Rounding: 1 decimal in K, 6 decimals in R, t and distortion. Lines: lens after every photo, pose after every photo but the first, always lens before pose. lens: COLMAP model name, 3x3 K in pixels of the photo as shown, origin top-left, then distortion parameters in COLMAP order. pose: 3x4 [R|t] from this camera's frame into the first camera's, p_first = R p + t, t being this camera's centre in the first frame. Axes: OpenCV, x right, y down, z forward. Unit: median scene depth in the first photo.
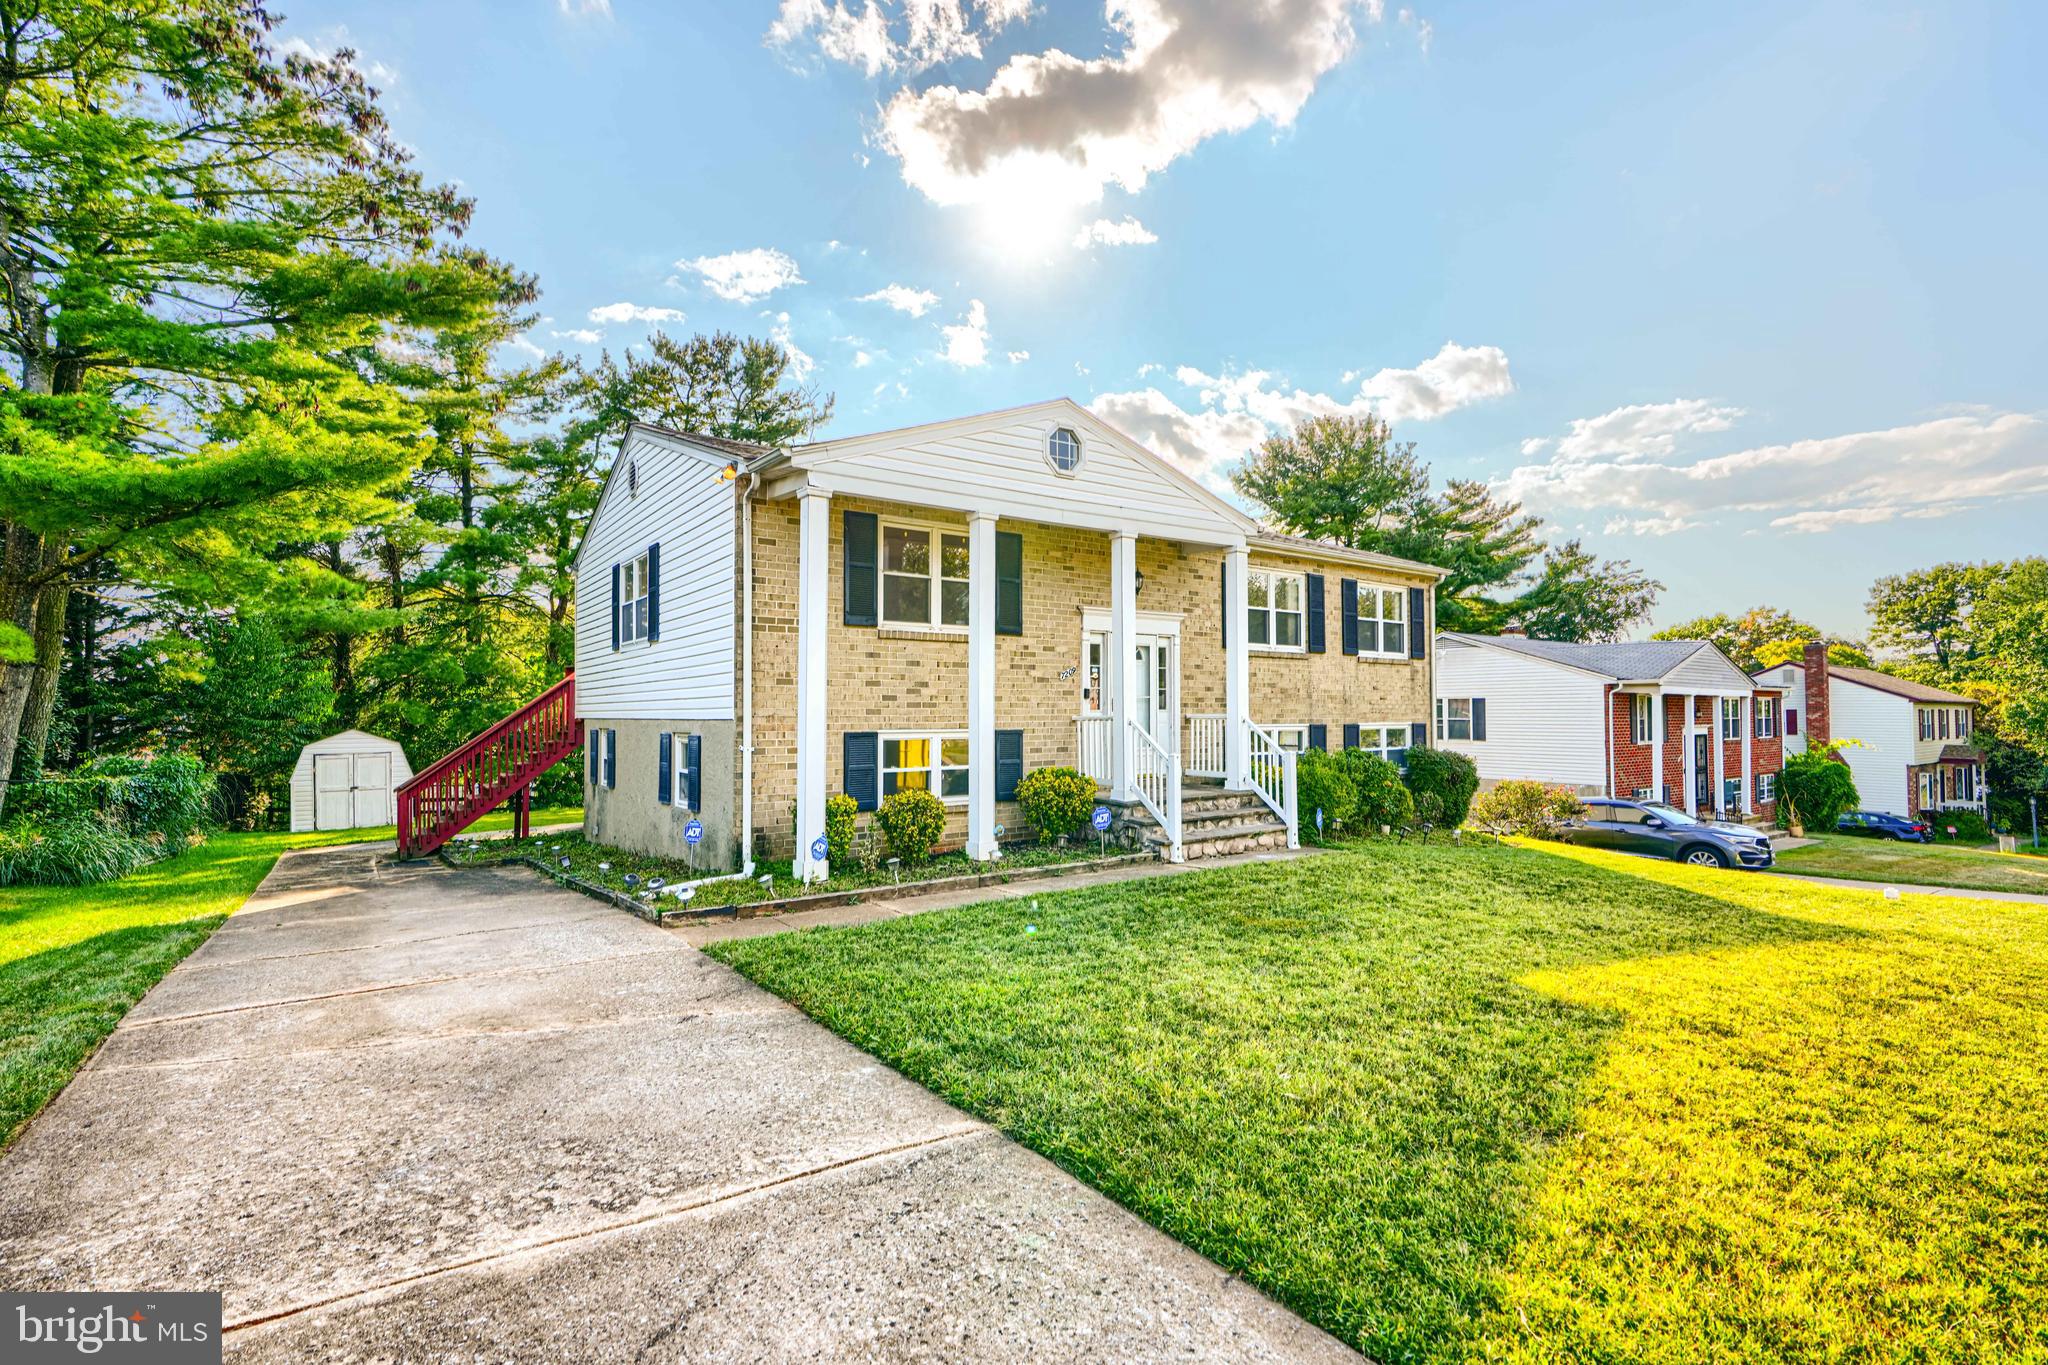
lens RADIAL K [[931.4, 0, 1034.4], [0, 931.4, 690.4], [0, 0, 1]] dist [-0.001914, -0.001128]
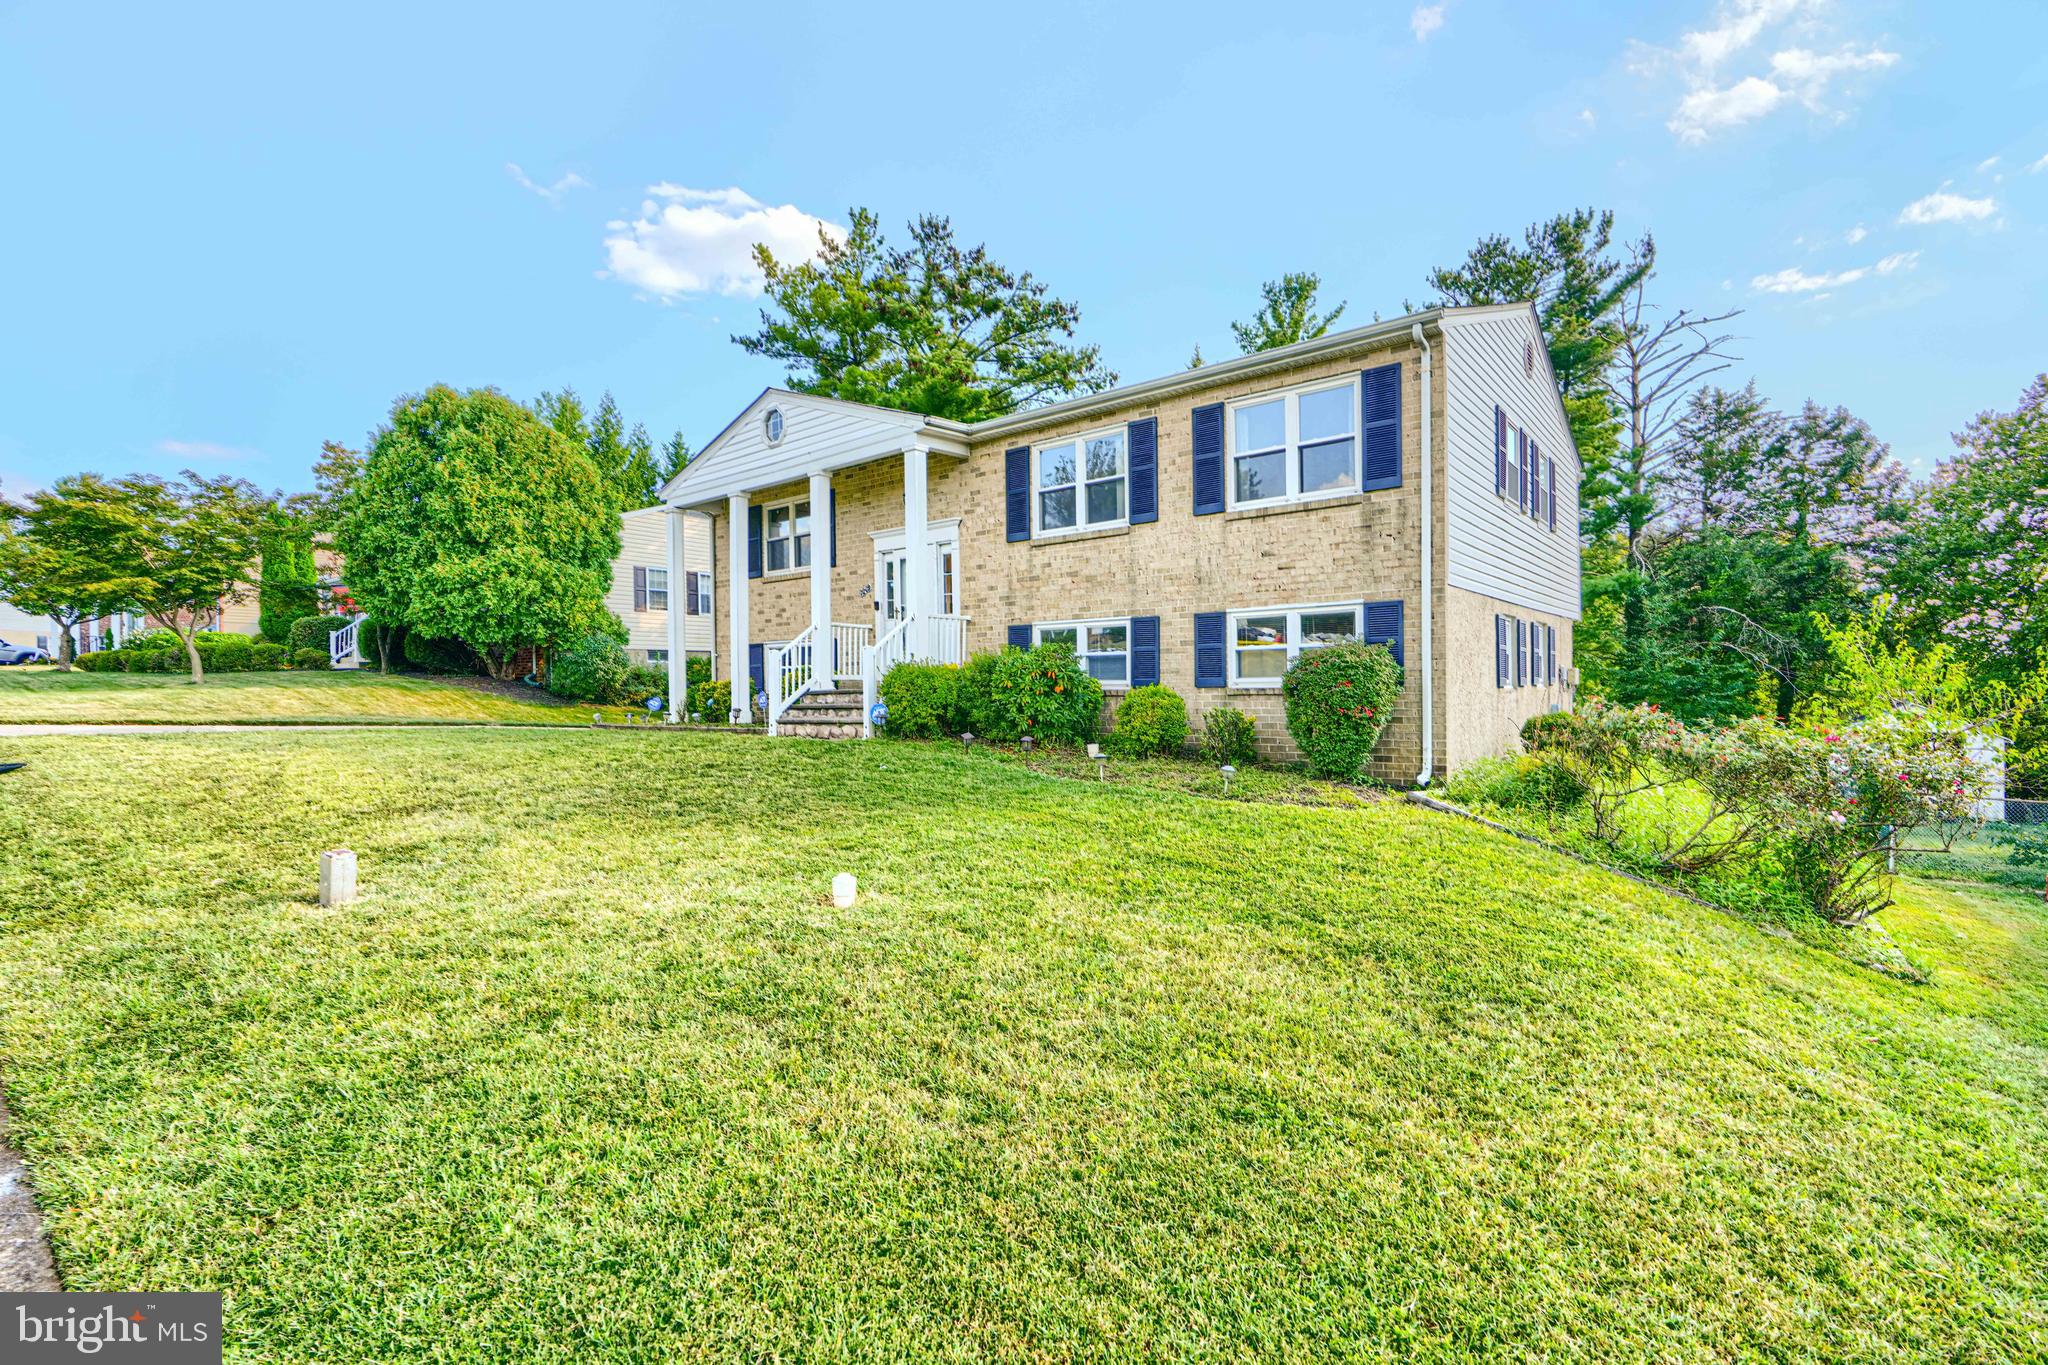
lens RADIAL K [[931.4, 0, 1029.0], [0, 931.4, 683.2], [0, 0, 1]] dist [-0.001914, -0.001128]
pose [[0.262137, -0.004624, -0.965020, 1.058244], [0.036707, 0.999313, 0.005183, 0.087435], [0.964332, -0.036781, 0.262127, 0.736309]]
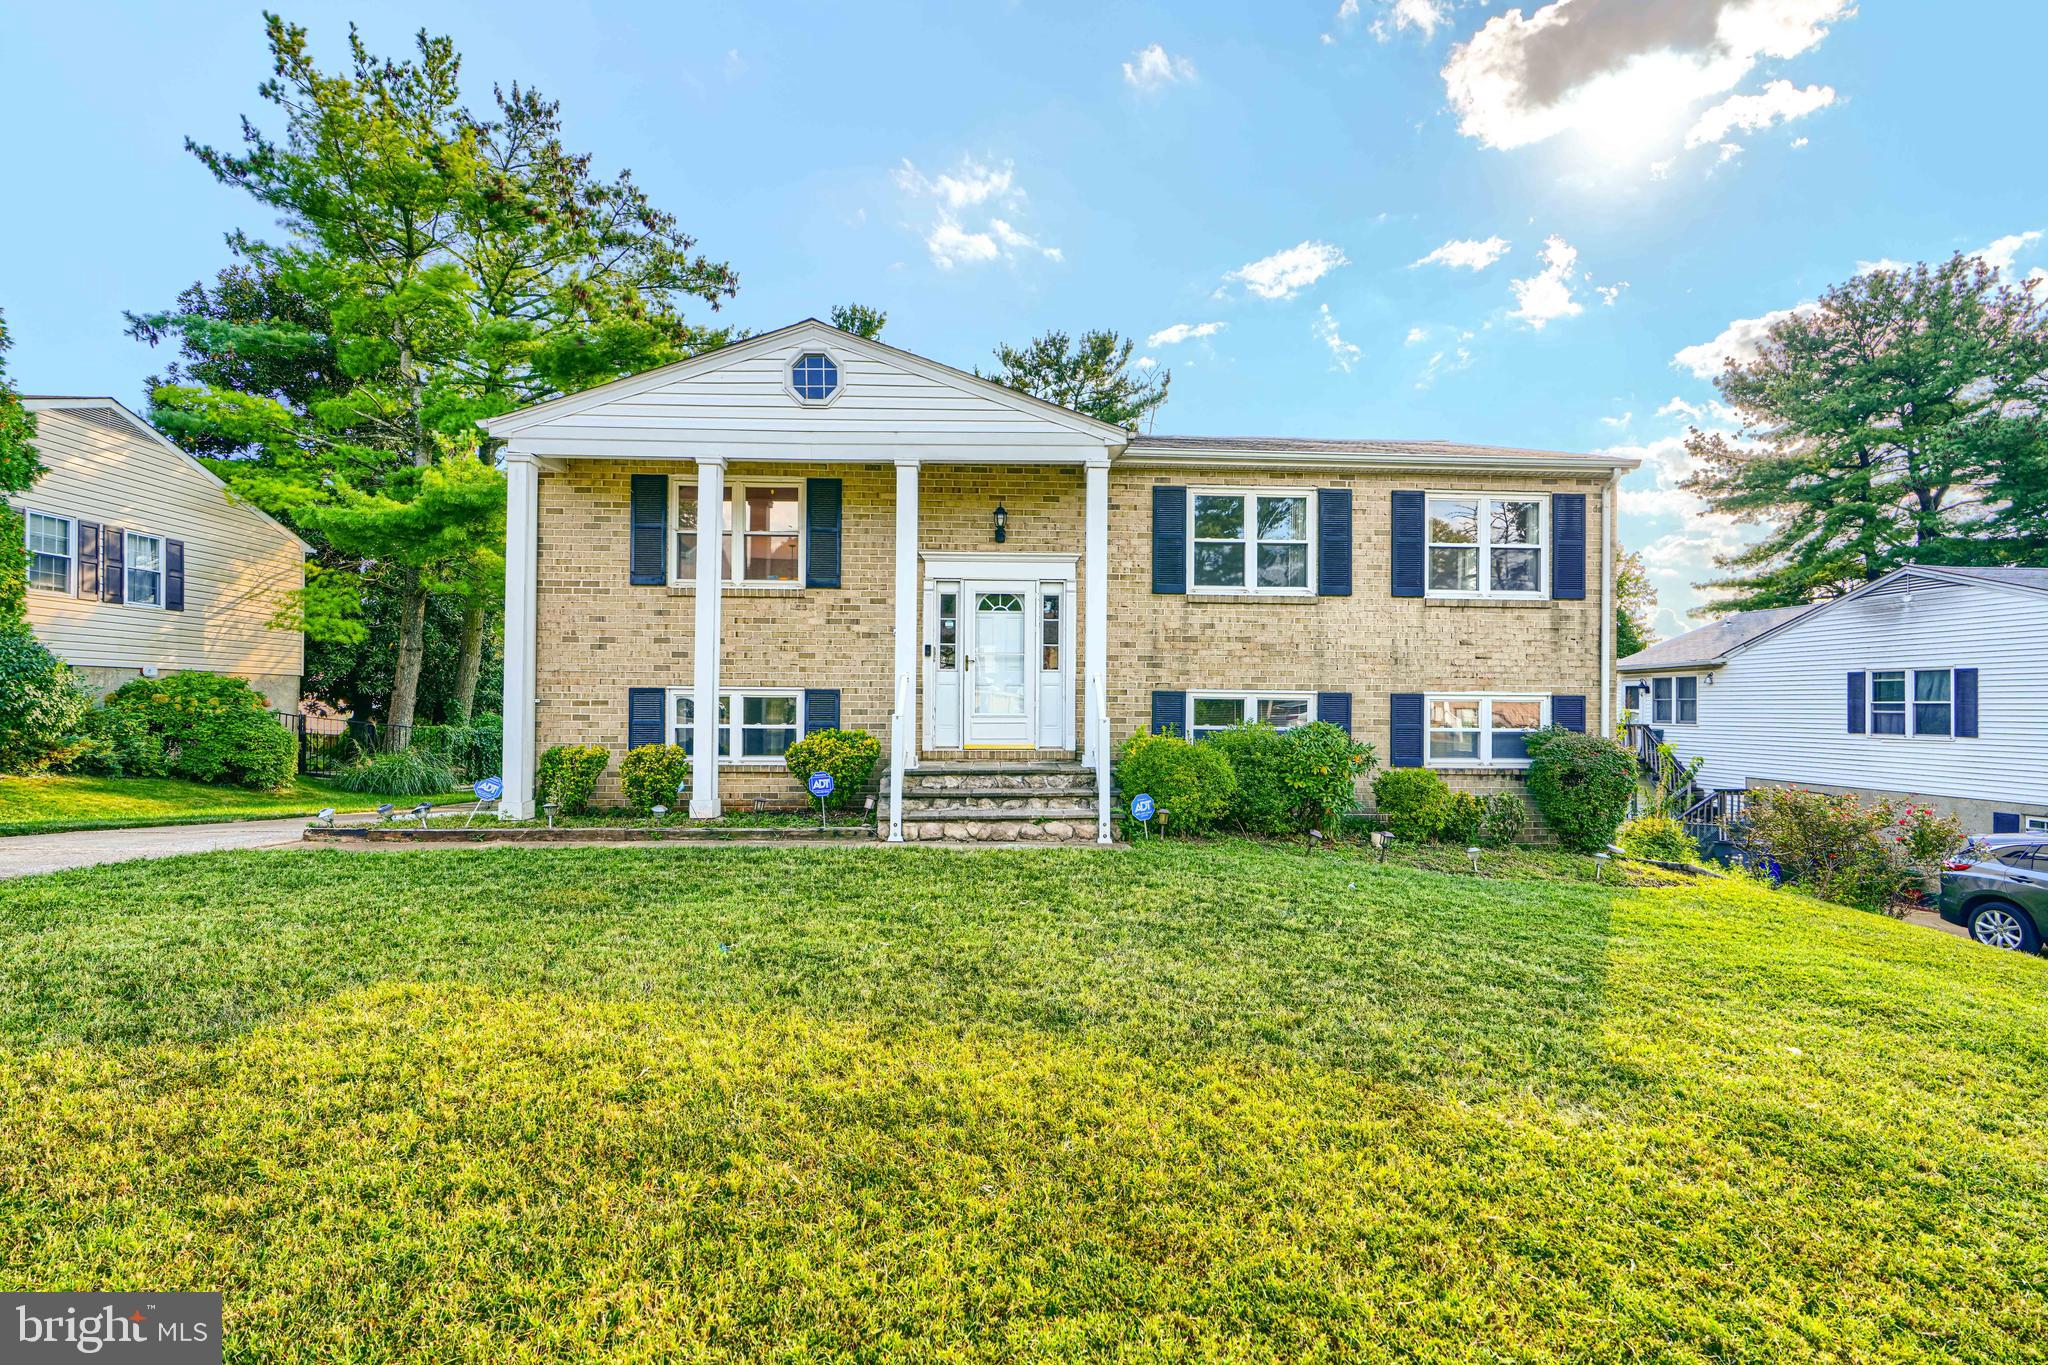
lens RADIAL K [[931.4, 0, 1035.2], [0, 931.4, 694.2], [0, 0, 1]] dist [-0.001914, -0.001128]
pose [[0.839577, 0.002218, -0.543236, 0.526913], [0.003716, 0.999945, 0.009827, 0.031284], [0.543228, -0.010270, 0.839522, 0.262859]]
